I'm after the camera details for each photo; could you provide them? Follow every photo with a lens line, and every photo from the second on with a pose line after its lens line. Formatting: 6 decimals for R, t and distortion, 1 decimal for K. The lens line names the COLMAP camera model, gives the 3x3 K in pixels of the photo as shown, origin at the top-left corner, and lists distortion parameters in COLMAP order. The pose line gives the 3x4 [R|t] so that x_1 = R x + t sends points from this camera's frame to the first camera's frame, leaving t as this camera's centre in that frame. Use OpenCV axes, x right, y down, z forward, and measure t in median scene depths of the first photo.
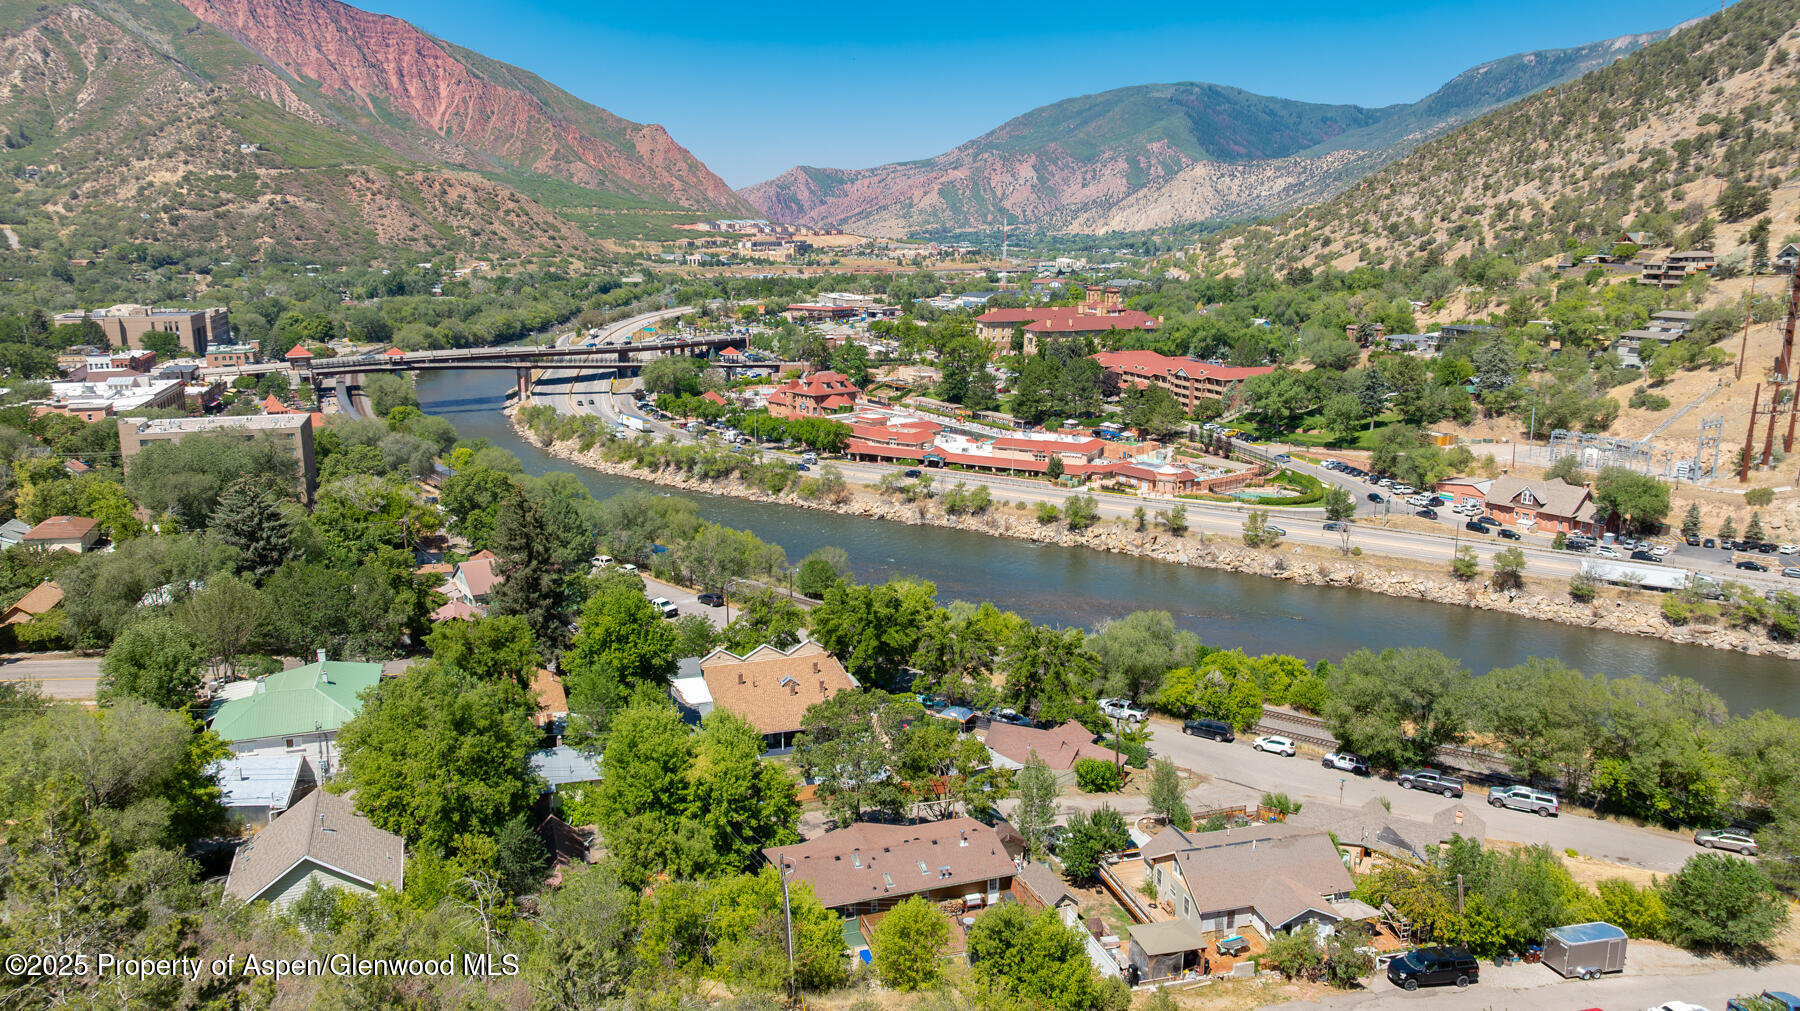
lens RADIAL K [[1249.1, 0, 900.0], [0, 1249.1, 505.5], [0, 0, 1]] dist [-0.021858, 0.008412]
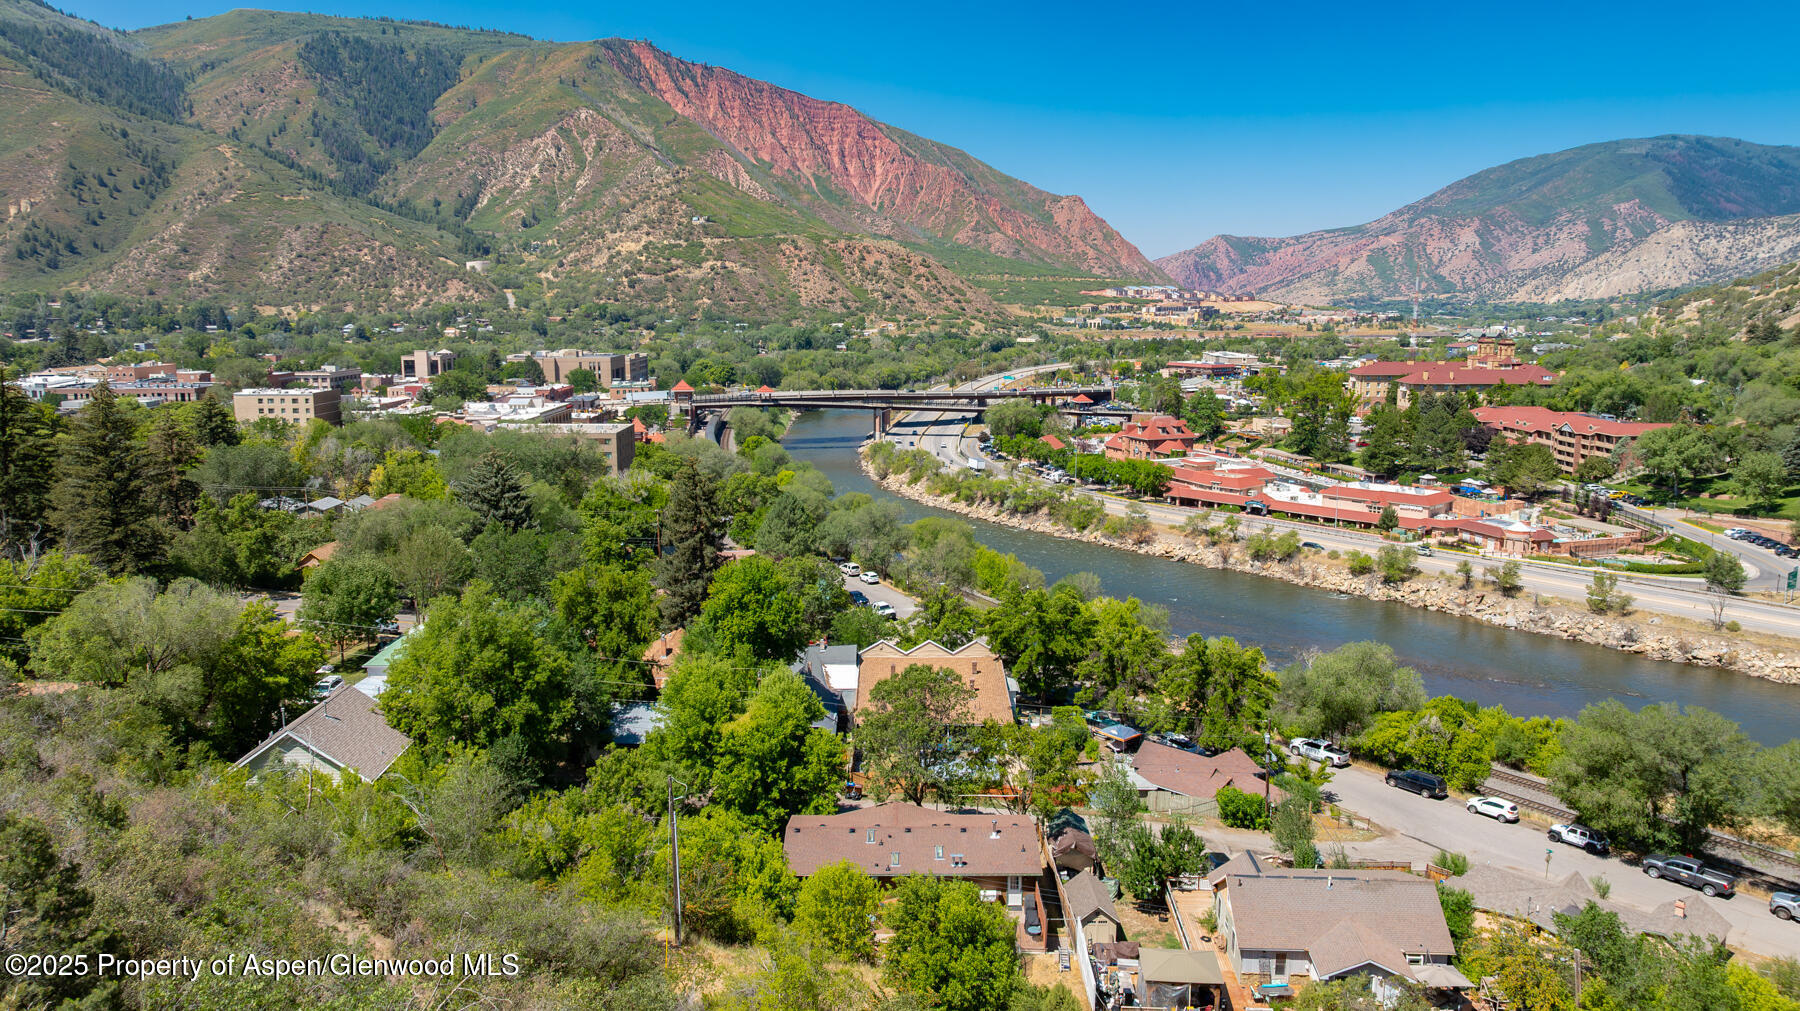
lens RADIAL K [[1249.1, 0, 900.0], [0, 1249.1, 505.5], [0, 0, 1]] dist [-0.021858, 0.008412]
pose [[0.948290, 0.050197, -0.313411, 0.062898], [-0.066757, 0.996871, -0.042325, 0.018767], [0.310306, 0.061058, 0.948674, 0.027320]]
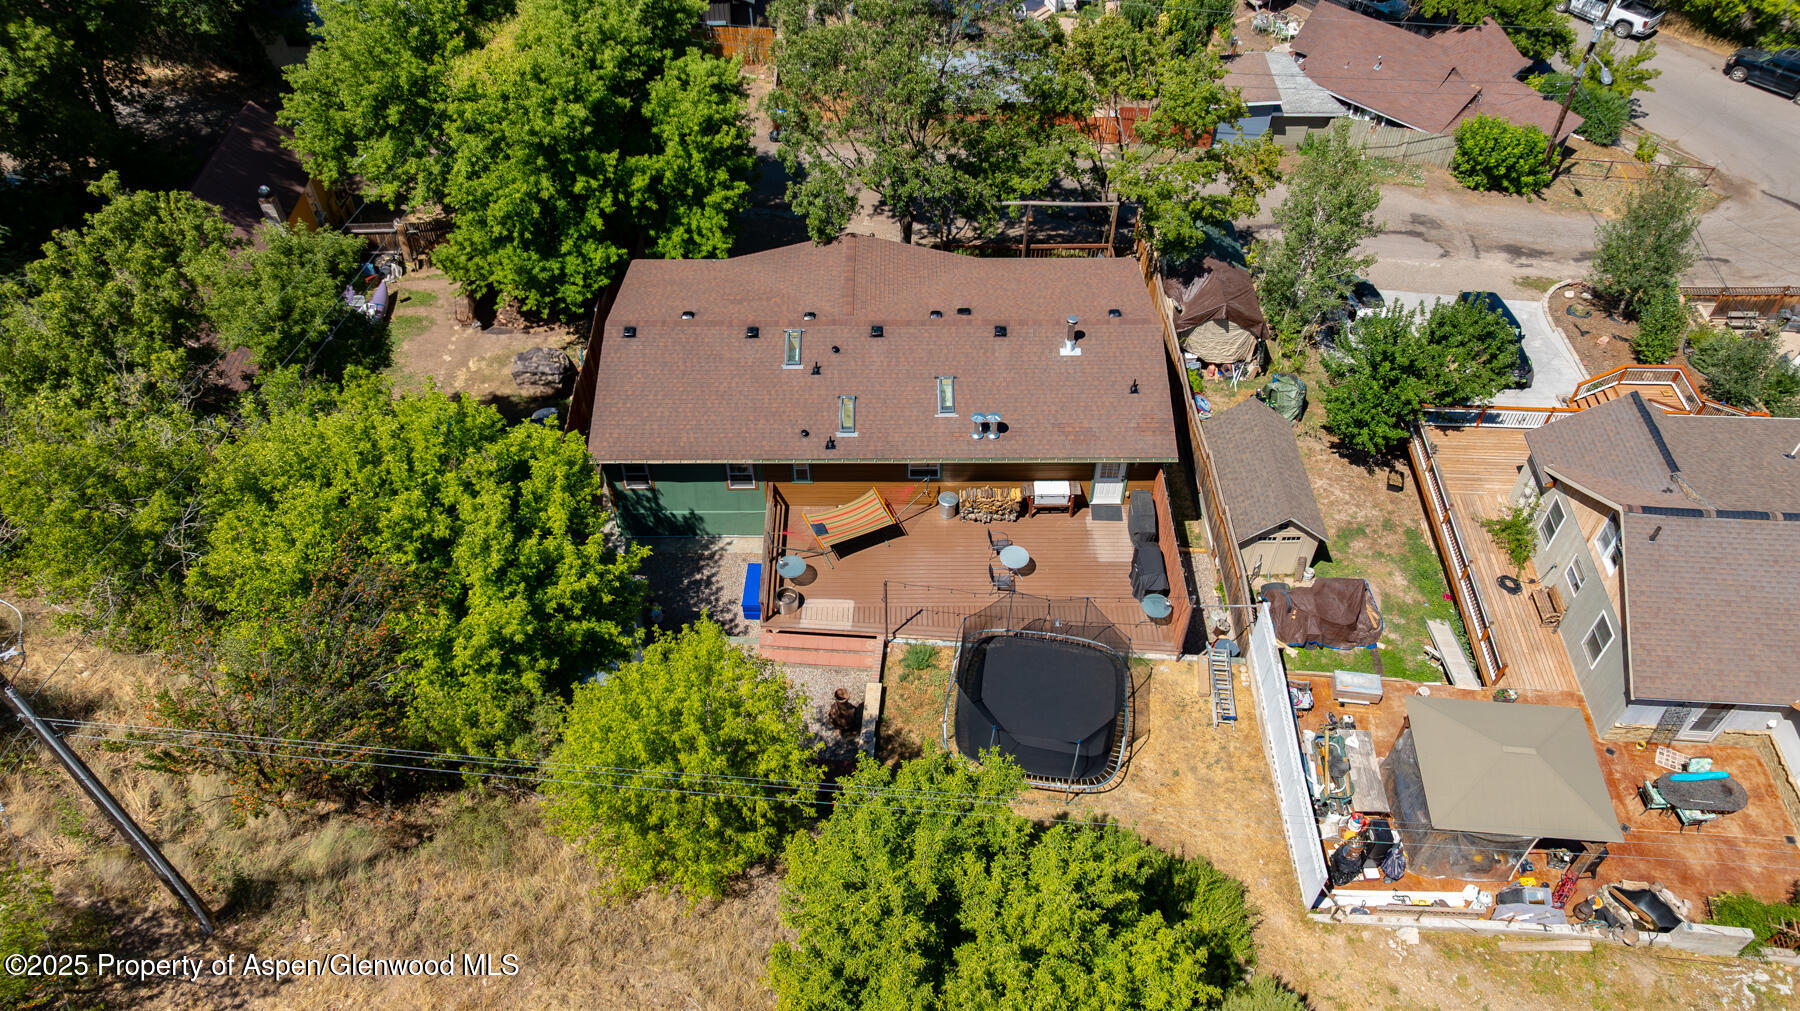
lens RADIAL K [[1249.1, 0, 900.0], [0, 1249.1, 505.5], [0, 0, 1]] dist [-0.021858, 0.008412]
pose [[0.947654, 0.233322, -0.217974, 0.024233], [-0.063186, 0.806199, 0.588260, 0.019258], [0.312984, -0.543694, 0.778741, 0.157398]]
